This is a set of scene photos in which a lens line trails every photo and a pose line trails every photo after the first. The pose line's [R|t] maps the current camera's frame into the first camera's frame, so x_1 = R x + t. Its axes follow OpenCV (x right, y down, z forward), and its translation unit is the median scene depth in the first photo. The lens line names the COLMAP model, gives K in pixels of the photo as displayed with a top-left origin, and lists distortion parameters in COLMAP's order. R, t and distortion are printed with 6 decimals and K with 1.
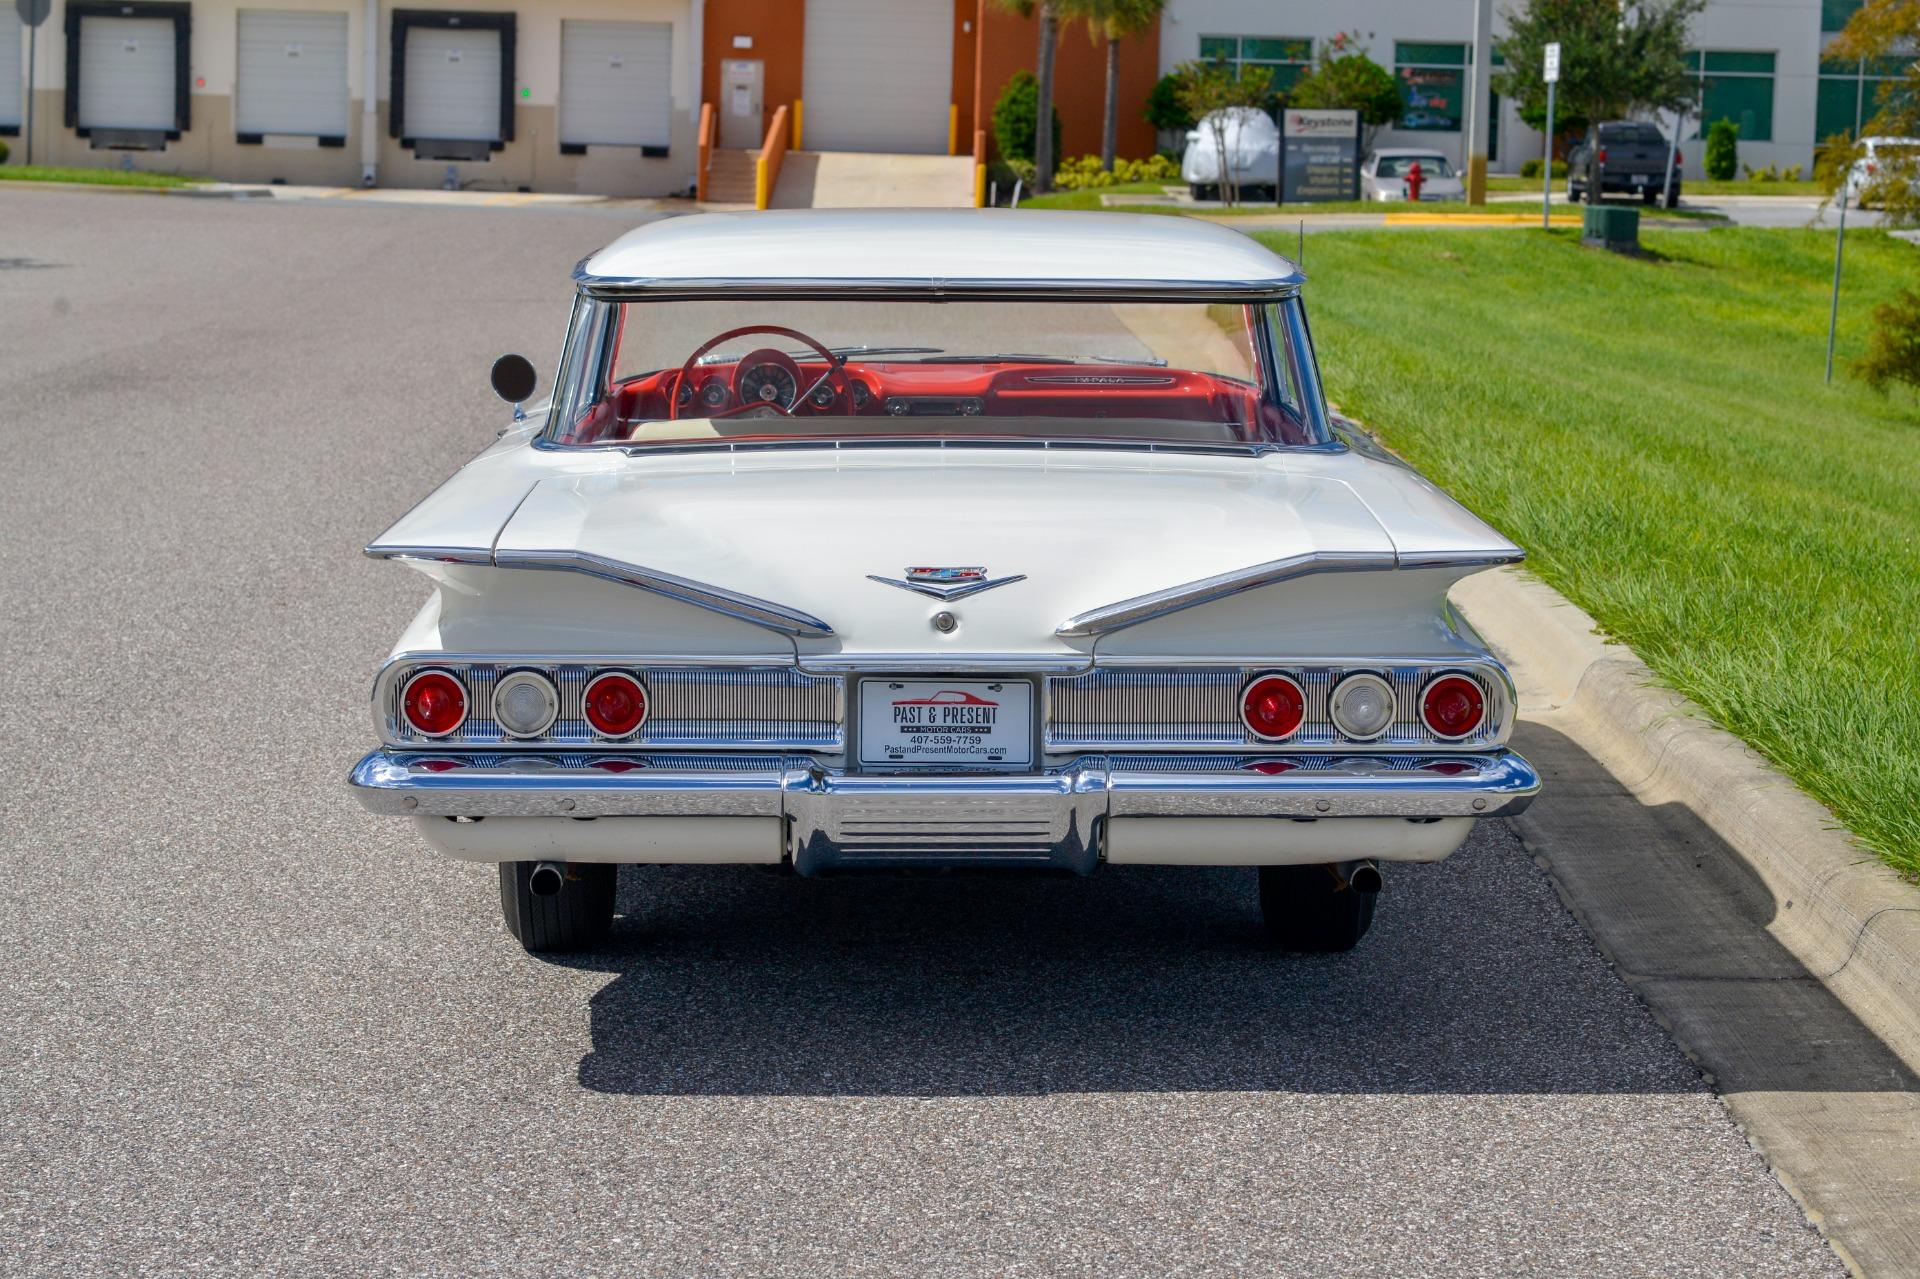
lens RADIAL K [[4988.1, 0, 977.3], [0, 4988.1, 666.7], [0, 0, 1]] dist [0.046402, 0.569858]
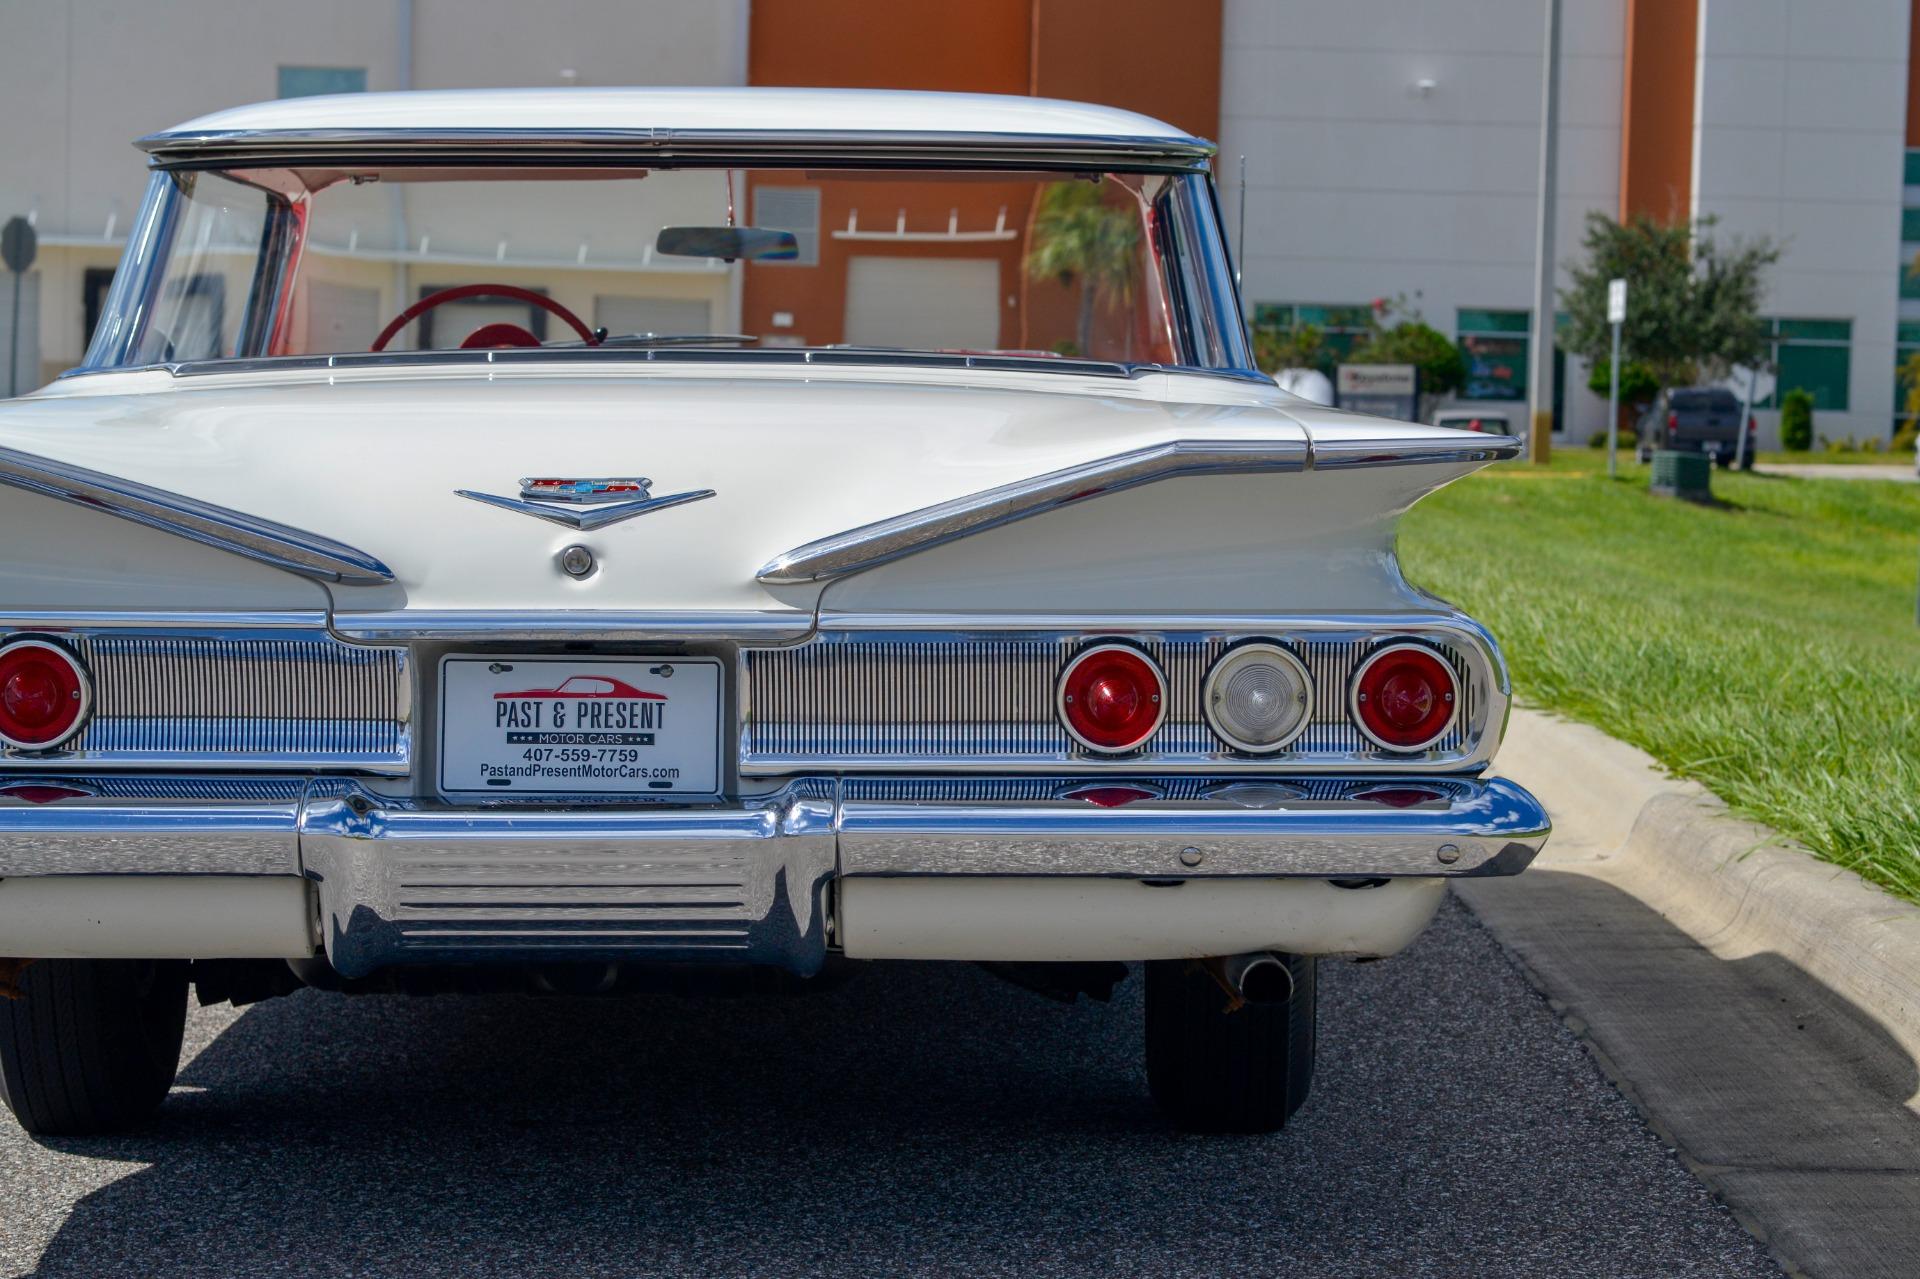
lens RADIAL K [[5093.6, 0, 1004.0], [0, 5093.6, 640.3], [0, 0, 1]] dist [0.064402, 0.230985]
pose [[0.999977, -0.000558, -0.006719, 0.043166], [0.000125, 0.997934, -0.064255, 0.035290], [0.006741, 0.064252, 0.997911, 0.322472]]
